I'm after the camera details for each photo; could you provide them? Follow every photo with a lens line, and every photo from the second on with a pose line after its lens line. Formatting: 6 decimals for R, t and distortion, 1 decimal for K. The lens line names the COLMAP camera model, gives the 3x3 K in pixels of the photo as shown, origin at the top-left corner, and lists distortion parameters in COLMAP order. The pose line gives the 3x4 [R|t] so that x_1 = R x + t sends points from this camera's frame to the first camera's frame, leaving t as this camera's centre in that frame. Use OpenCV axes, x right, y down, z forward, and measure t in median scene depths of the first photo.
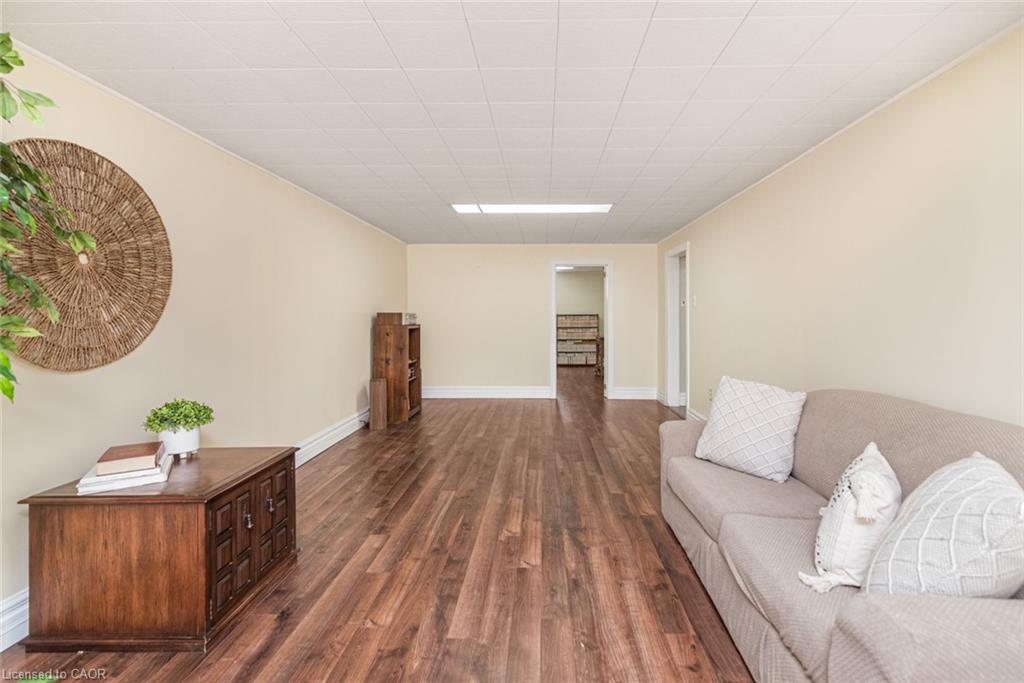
lens RADIAL K [[476.1, 0, 541.1], [0, 476.1, 306.0], [0, 0, 1]] dist [0.007724, -0.000142]
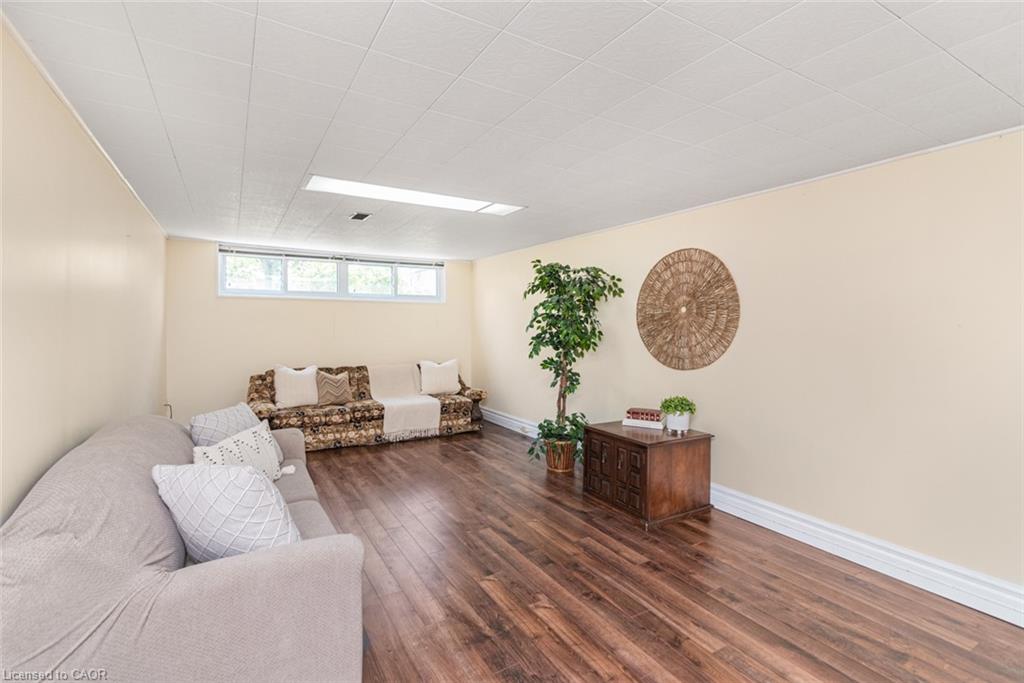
lens RADIAL K [[476.1, 0, 510.5], [0, 476.1, 330.9], [0, 0, 1]] dist [0.007724, -0.000142]
pose [[-0.857722, 0.006031, -0.514078, 0.455762], [0.002463, 0.999968, 0.007622, -0.026157], [0.514107, 0.005271, -0.857710, 1.842662]]
